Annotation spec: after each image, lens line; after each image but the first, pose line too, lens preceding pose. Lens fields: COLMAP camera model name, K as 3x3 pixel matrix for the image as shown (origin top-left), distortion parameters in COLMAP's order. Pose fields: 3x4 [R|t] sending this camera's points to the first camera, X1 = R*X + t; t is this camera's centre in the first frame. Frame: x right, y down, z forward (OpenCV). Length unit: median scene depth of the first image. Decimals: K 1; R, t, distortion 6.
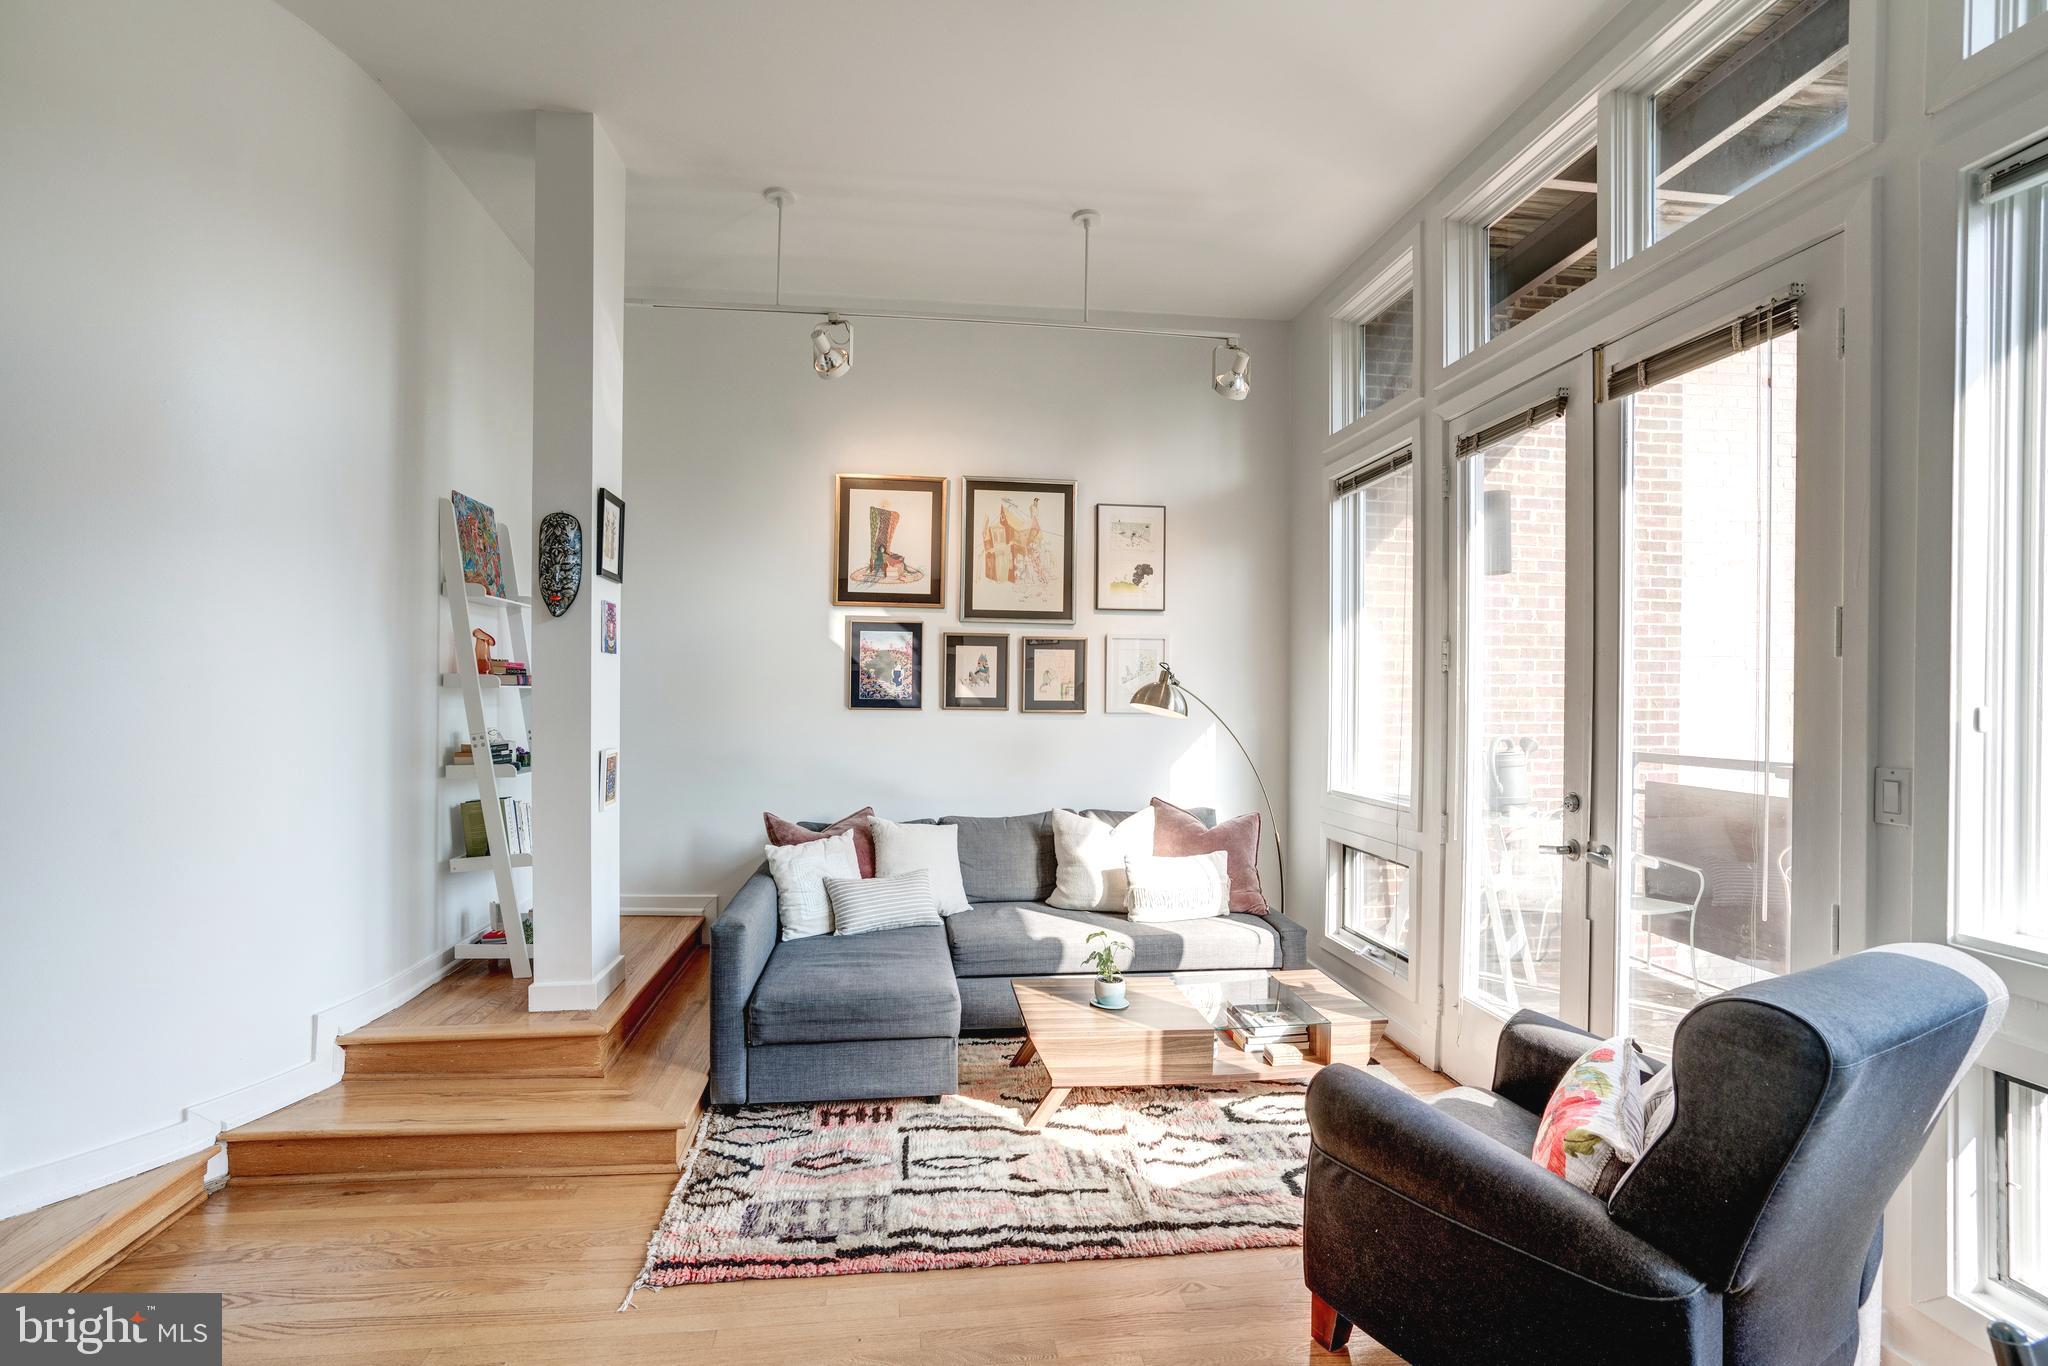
lens RADIAL K [[932.6, 0, 989.8], [0, 932.6, 696.7], [0, 0, 1]] dist [-0.052151, 0.027666]
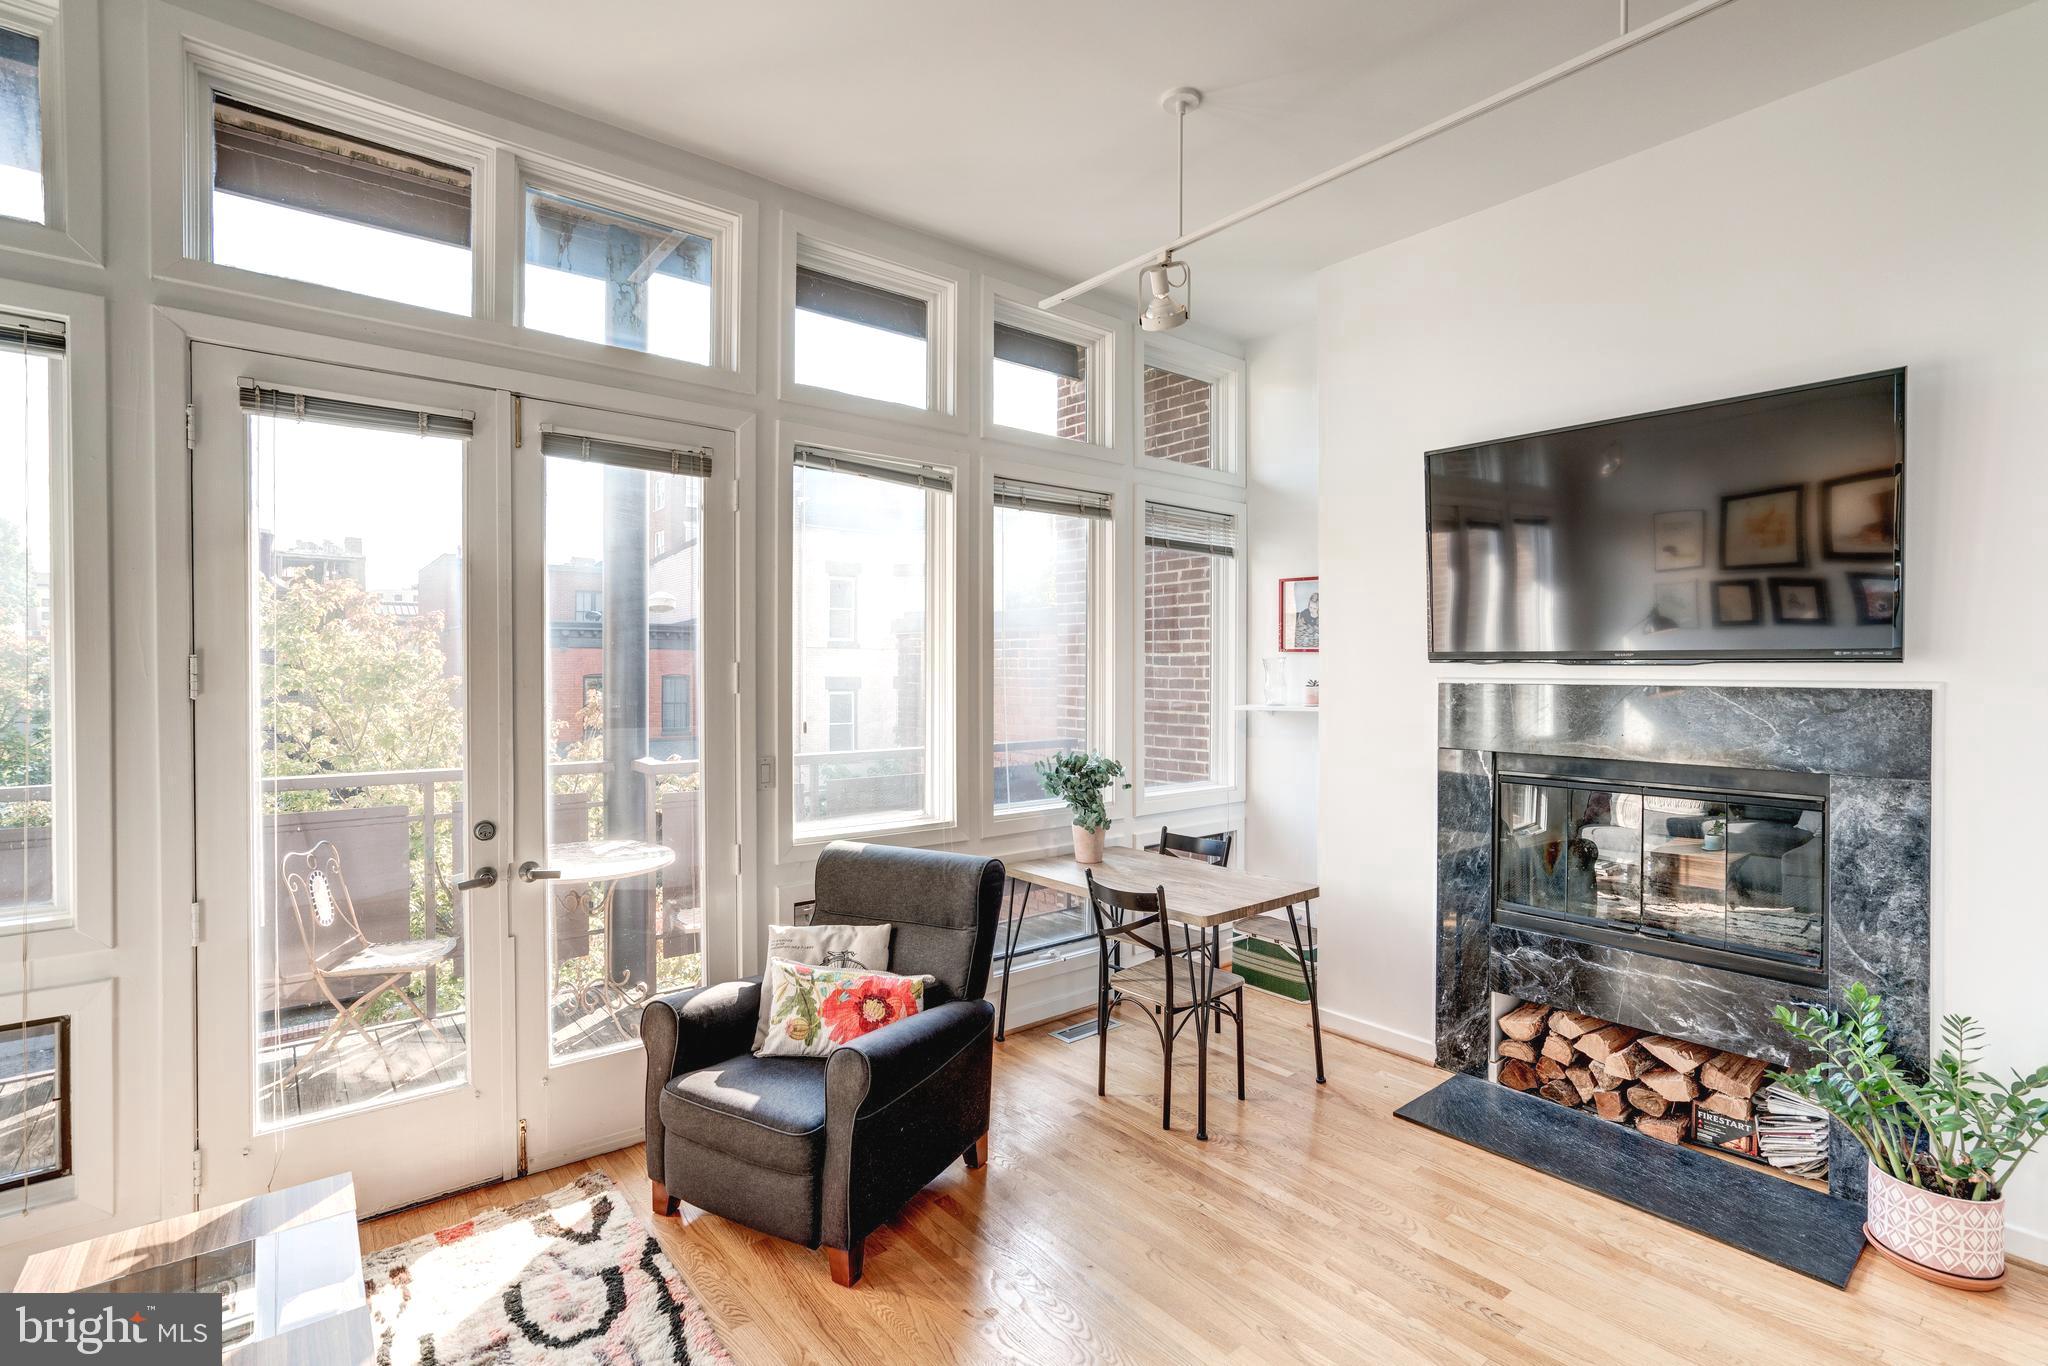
lens RADIAL K [[946.8, 0, 1024.0], [0, 946.8, 683.0], [0, 0, 1]] dist [-0.020576, 0.000669]
pose [[-0.543487, -0.018823, 0.839207, -0.486812], [-0.002269, 0.999778, 0.020955, -0.061897], [-0.839415, 0.009485, -0.543409, 0.941395]]
